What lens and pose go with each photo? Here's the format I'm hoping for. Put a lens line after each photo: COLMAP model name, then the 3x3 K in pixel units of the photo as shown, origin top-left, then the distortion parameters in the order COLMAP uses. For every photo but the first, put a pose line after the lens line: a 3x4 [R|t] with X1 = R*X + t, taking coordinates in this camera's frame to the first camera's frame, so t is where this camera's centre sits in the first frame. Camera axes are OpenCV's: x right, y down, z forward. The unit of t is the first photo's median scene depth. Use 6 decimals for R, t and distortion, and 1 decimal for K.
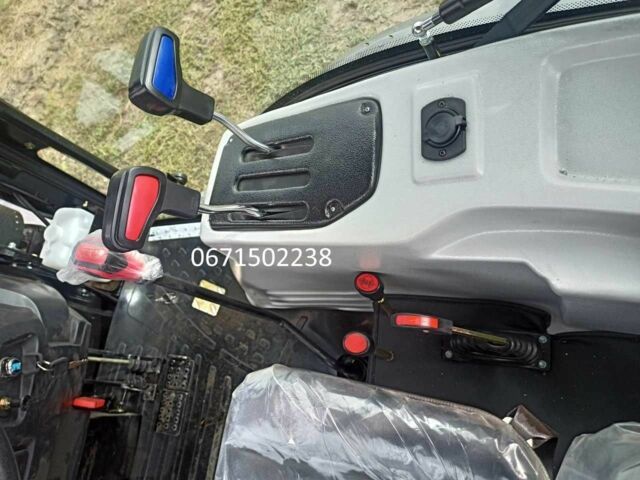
lens RADIAL K [[468.4, 0, 320.6], [0, 468.4, 240.2], [0, 0, 1]] dist [-0.007617, -0.014881]
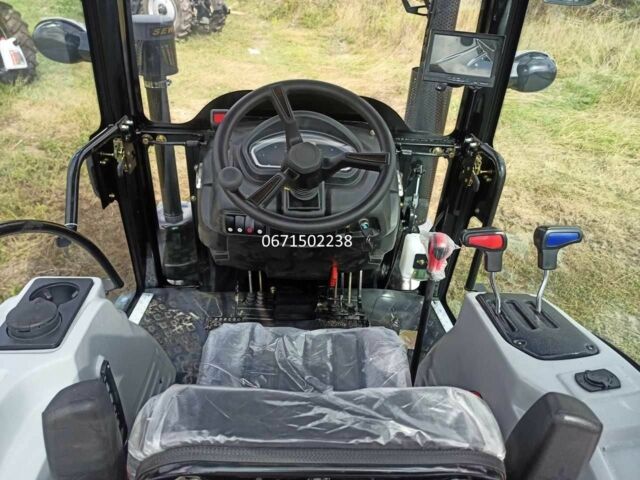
lens RADIAL K [[468.4, 0, 319.0], [0, 468.4, 239.7], [0, 0, 1]] dist [-0.007617, -0.014881]
pose [[0.144638, 0.800175, -0.582065, 0.112604], [-0.968171, 0.235883, 0.083690, 0.075156], [0.204266, 0.551434, 0.808824, -0.129651]]
